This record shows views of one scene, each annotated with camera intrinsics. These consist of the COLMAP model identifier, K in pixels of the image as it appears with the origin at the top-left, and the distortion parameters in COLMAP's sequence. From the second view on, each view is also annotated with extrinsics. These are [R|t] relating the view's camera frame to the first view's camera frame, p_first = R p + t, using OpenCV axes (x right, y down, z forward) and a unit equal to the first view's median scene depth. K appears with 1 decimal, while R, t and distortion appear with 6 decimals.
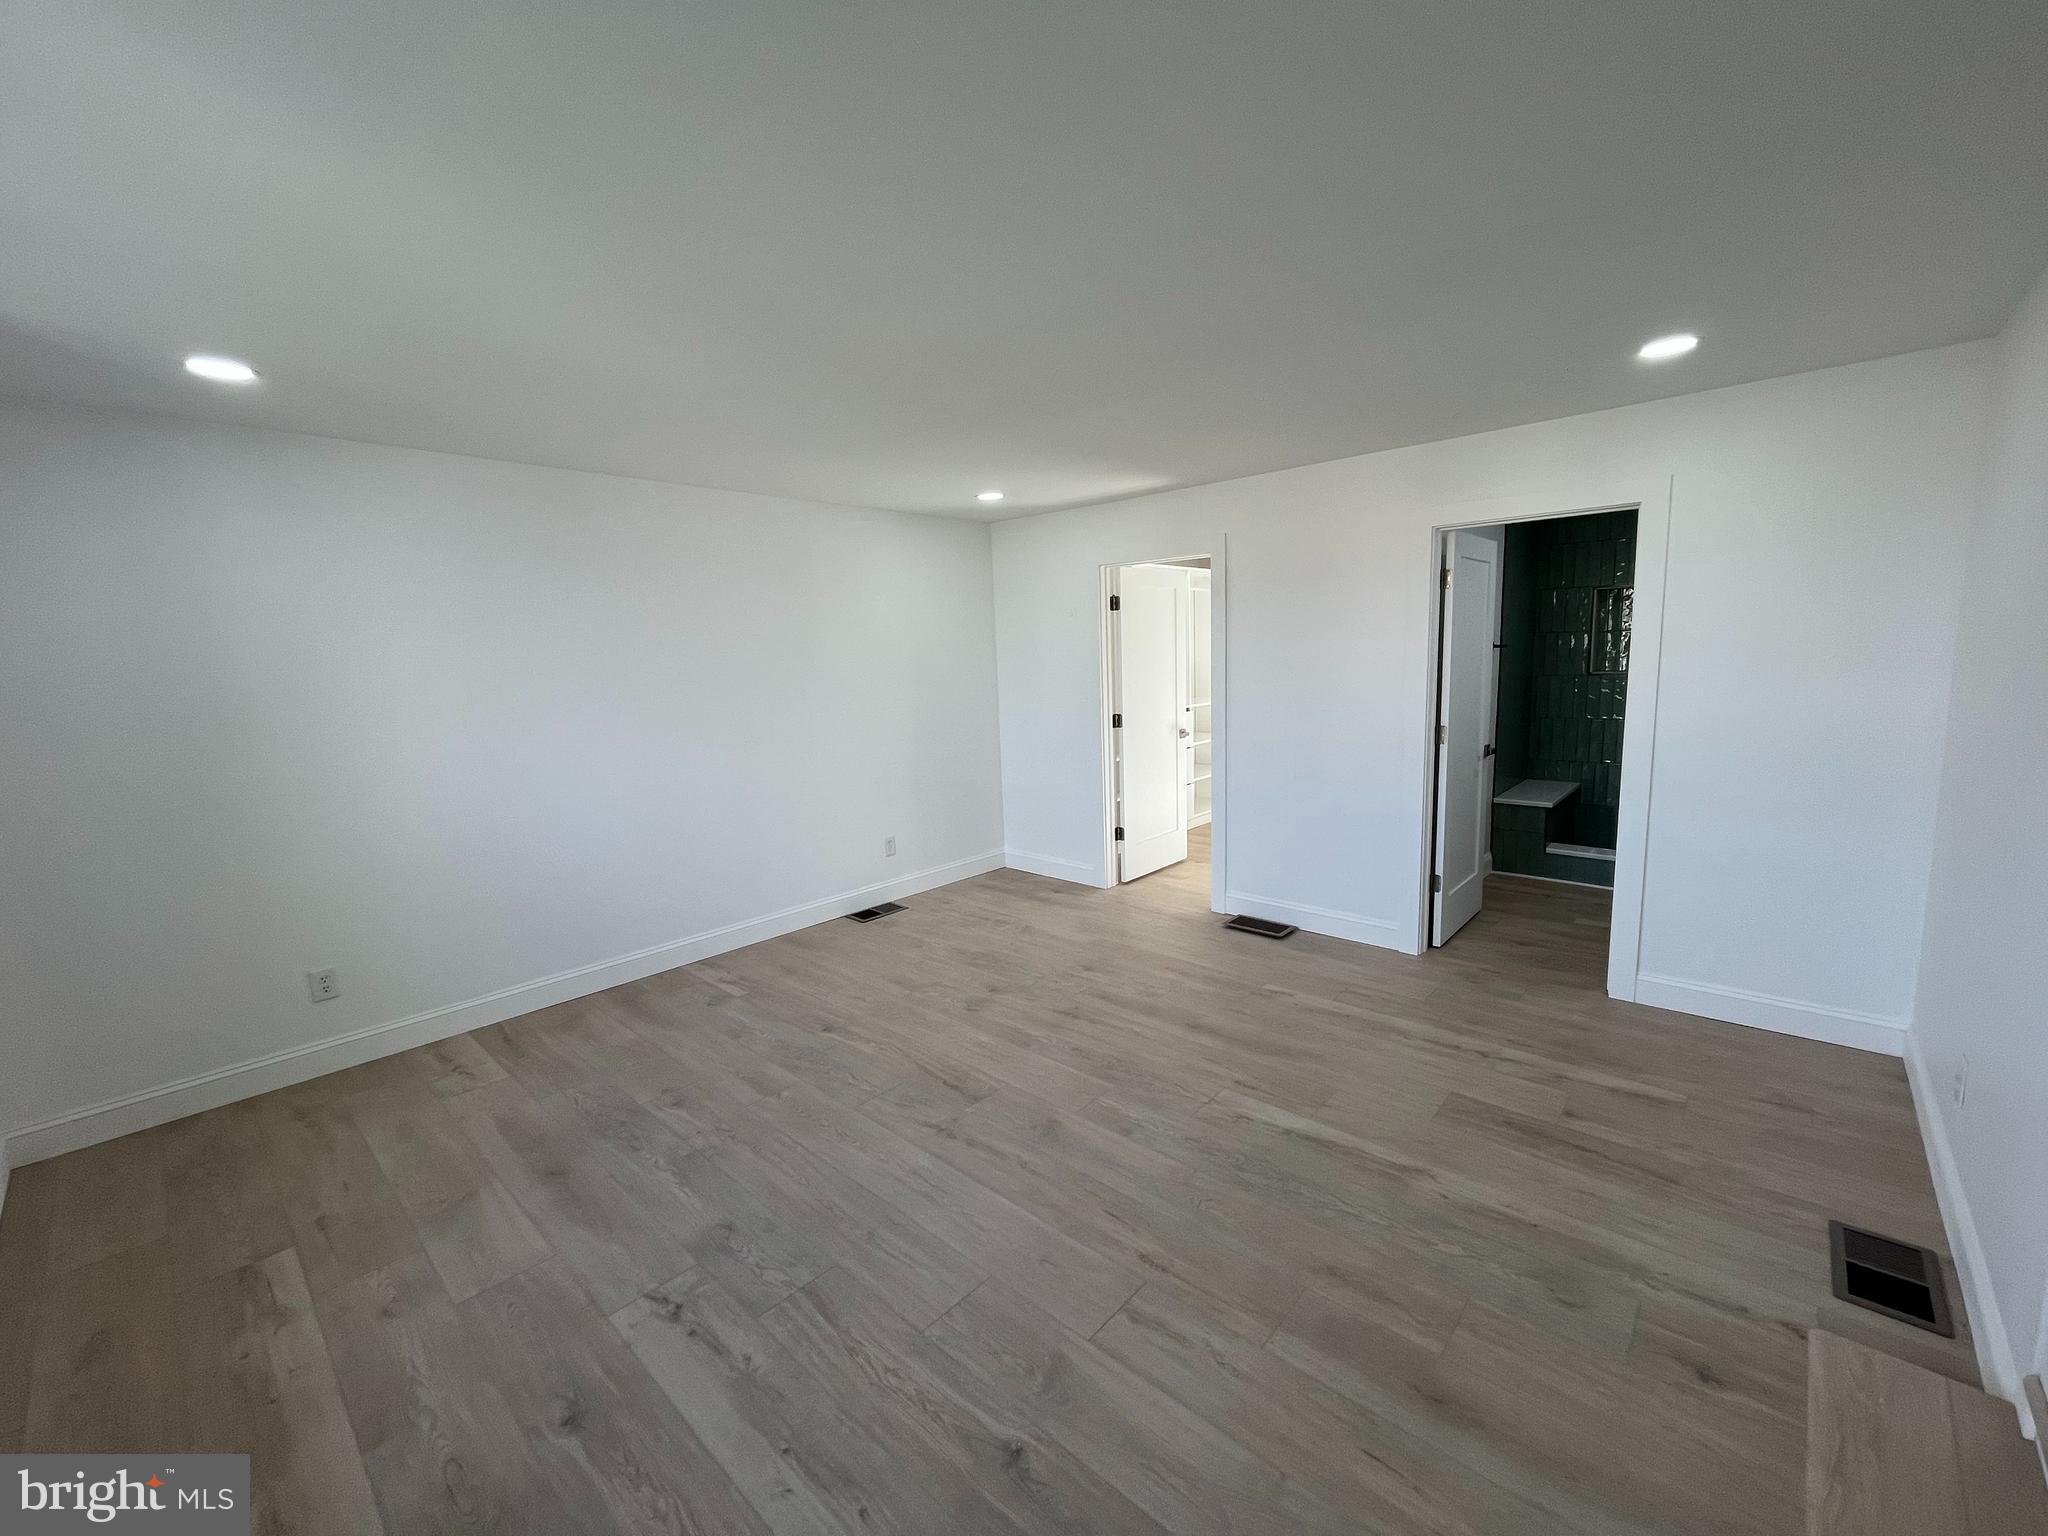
lens RADIAL K [[821.7, 0, 1024.7], [0, 821.7, 755.8], [0, 0, 1]] dist [-0.009492, -0.000118]
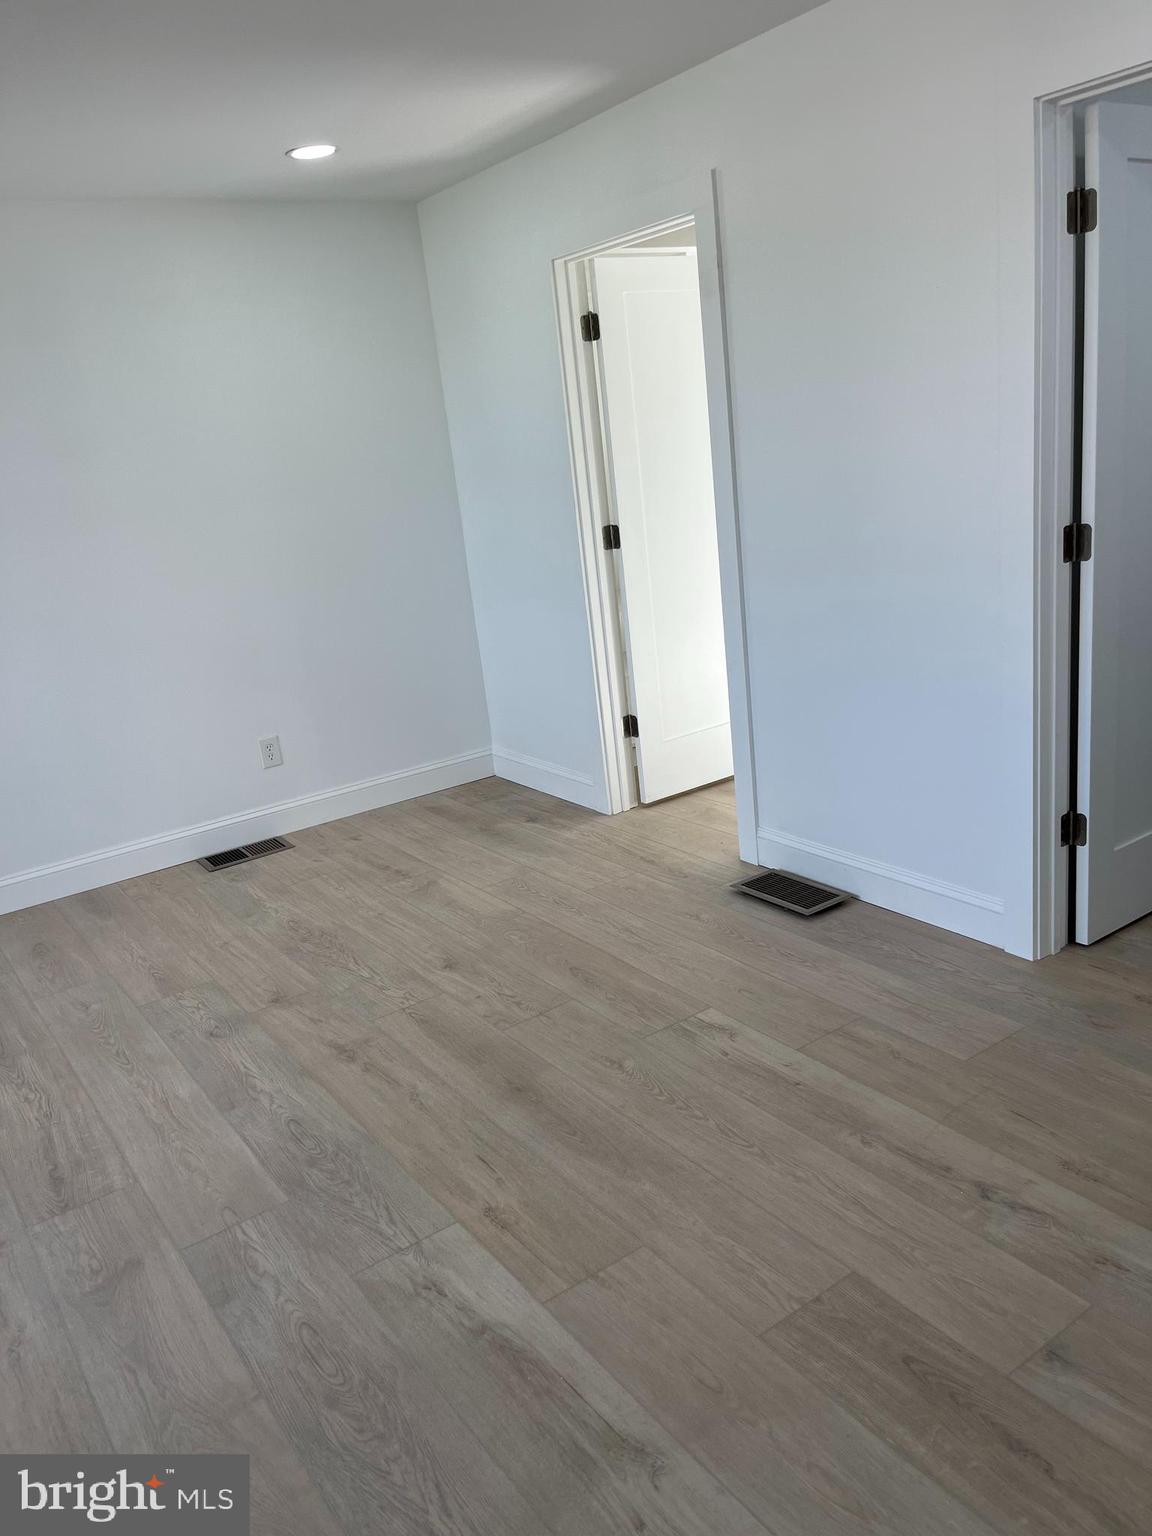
lens RADIAL K [[1161.1, 0, 576.0], [0, 1161.1, 768.0], [0, 0, 1]] dist [0.063256, -0.091035]
pose [[0.973129, -0.008216, -0.230115, 0.358086], [0.046066, 0.986106, 0.159600, -0.017657], [0.225607, -0.165911, 0.959987, 0.211102]]
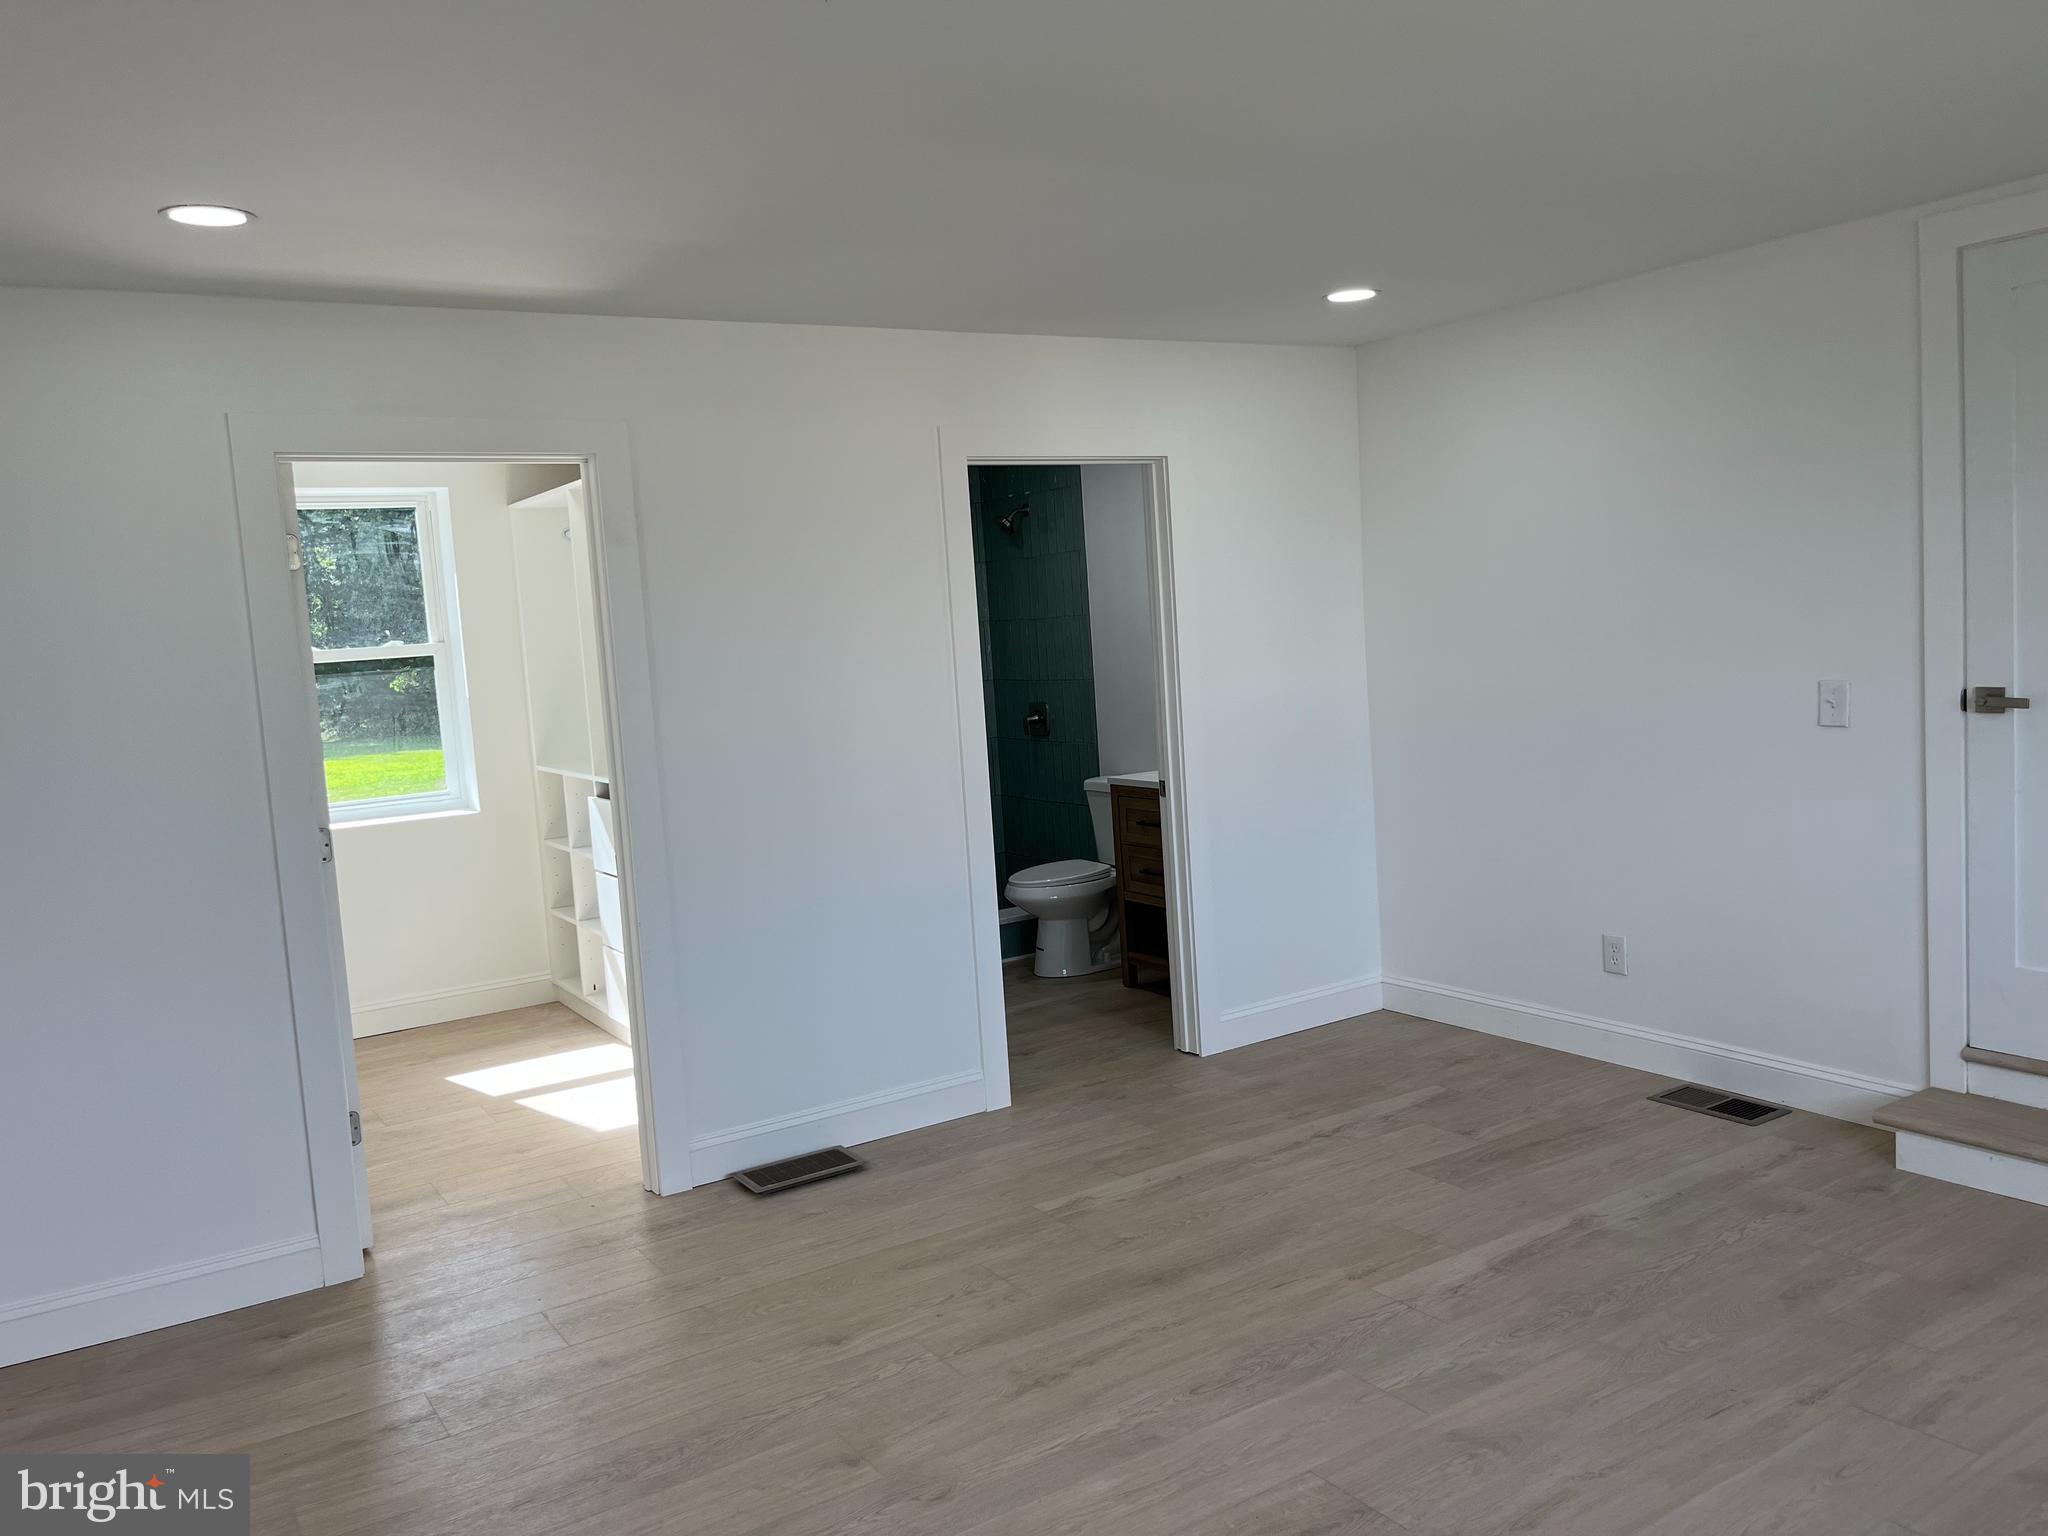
lens RADIAL K [[1548.1, 0, 1024.0], [0, 1548.1, 768.0], [0, 0, 1]] dist [0.063256, -0.091035]
pose [[0.255268, -0.070772, 0.964277, -0.670941], [0.180155, 0.983334, 0.024479, -0.046850], [-0.949938, 0.167471, 0.263764, 0.609590]]
